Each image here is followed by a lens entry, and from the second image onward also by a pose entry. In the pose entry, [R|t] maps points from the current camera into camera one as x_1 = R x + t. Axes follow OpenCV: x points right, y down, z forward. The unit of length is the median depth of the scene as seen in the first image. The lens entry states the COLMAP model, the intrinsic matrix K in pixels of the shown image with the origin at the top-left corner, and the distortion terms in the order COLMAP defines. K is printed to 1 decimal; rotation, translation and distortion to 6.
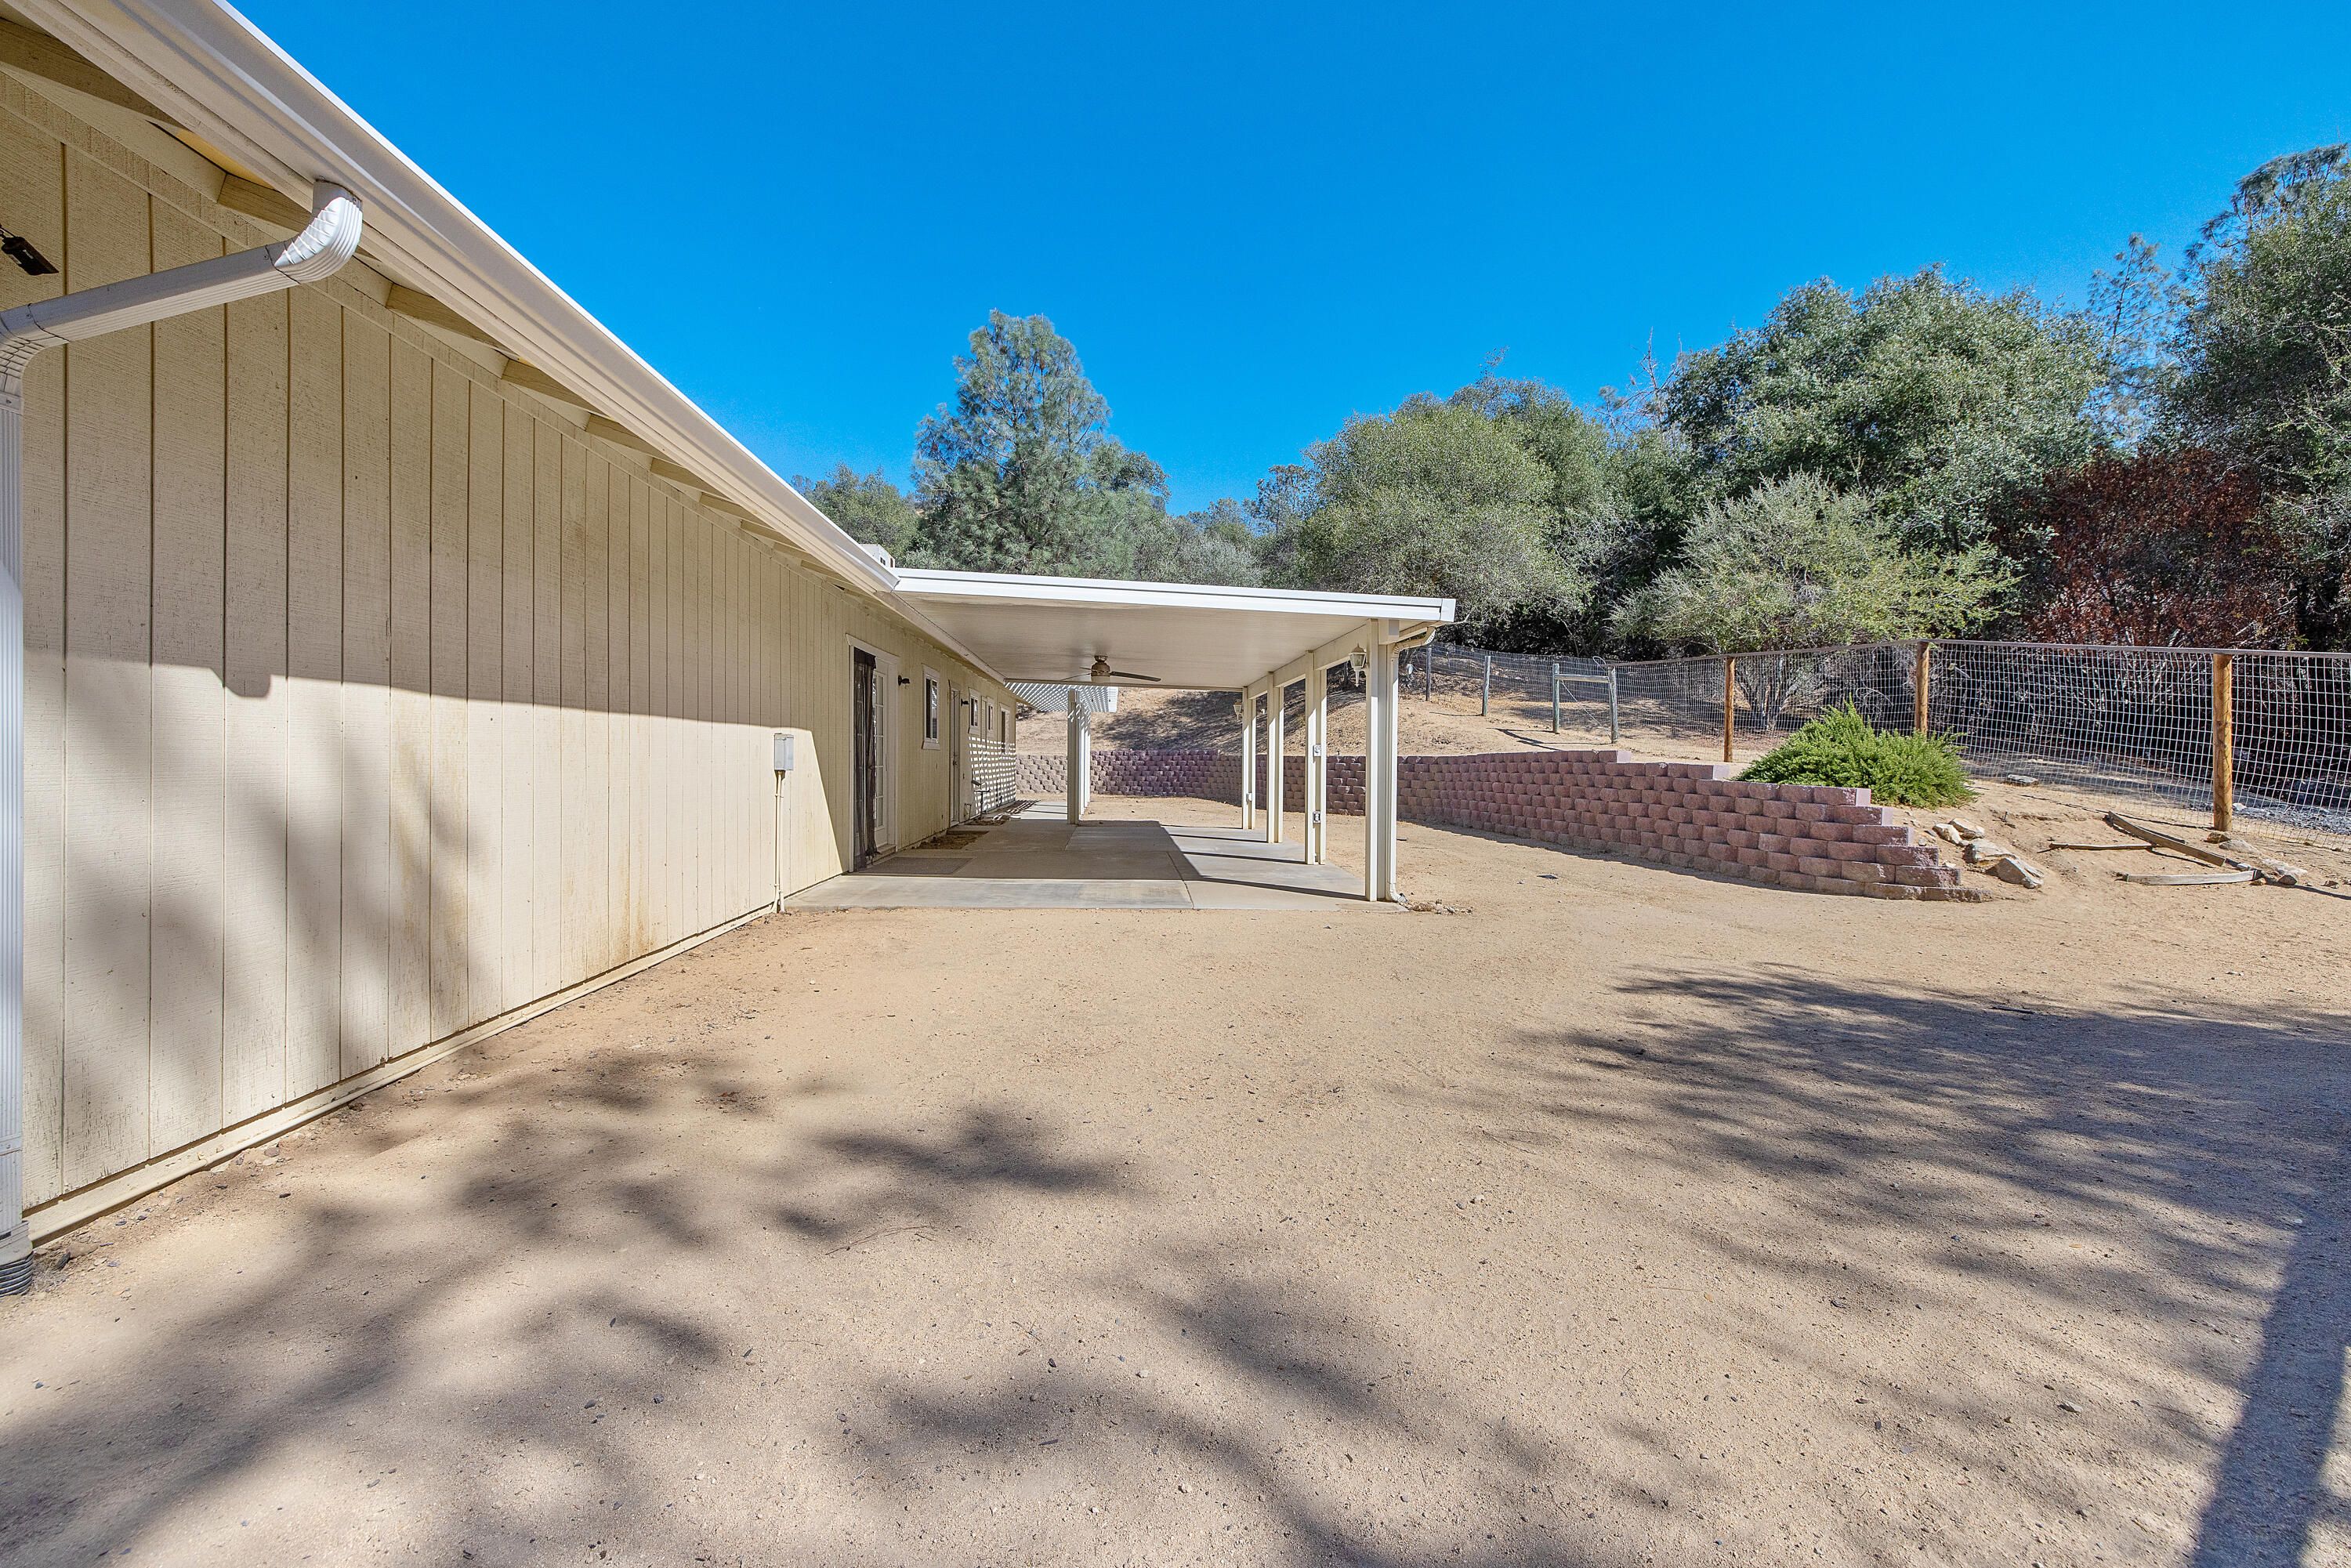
lens RADIAL K [[984.0, 0, 1170.4], [0, 984.0, 763.7], [0, 0, 1]] dist [0.001051, -0.000346]
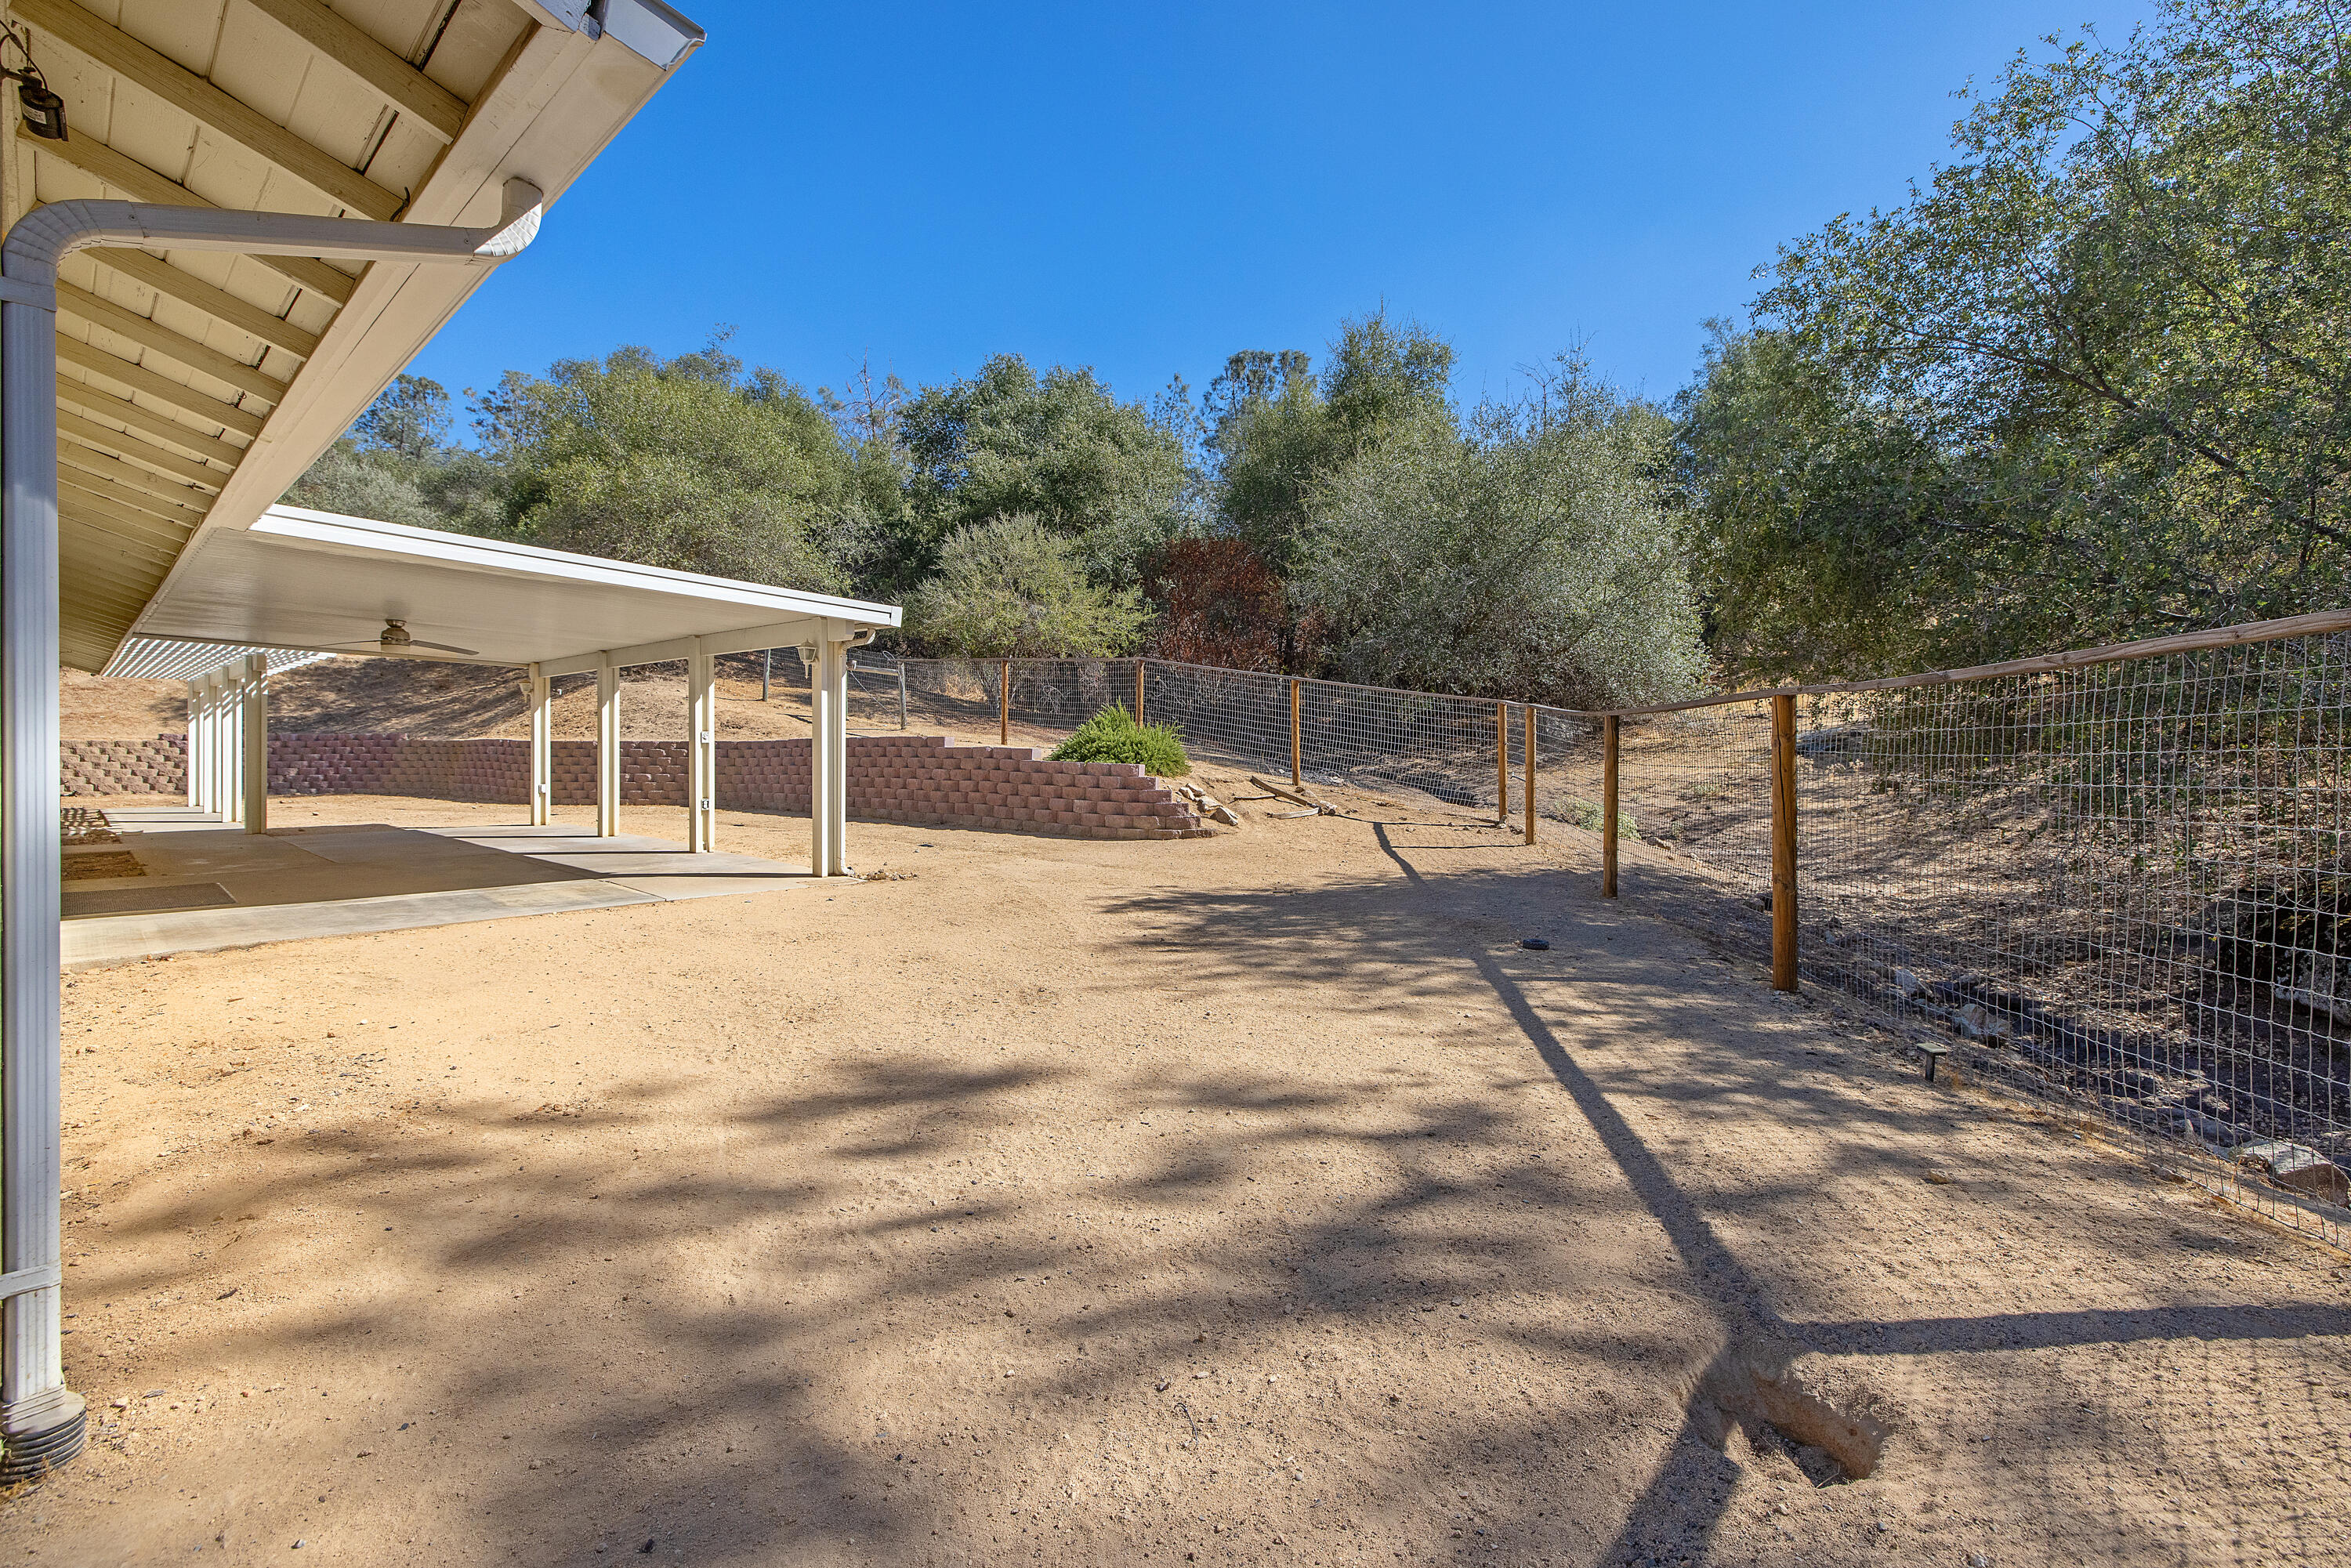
lens RADIAL K [[990.4, 0, 1141.6], [0, 990.4, 754.4], [0, 0, 1]] dist [0.030174, -0.000092]
pose [[0.717689, -0.014676, 0.696209, -0.177959], [0.007967, 0.999886, 0.012865, -0.004747], [-0.696318, -0.003686, 0.717724, -0.016324]]
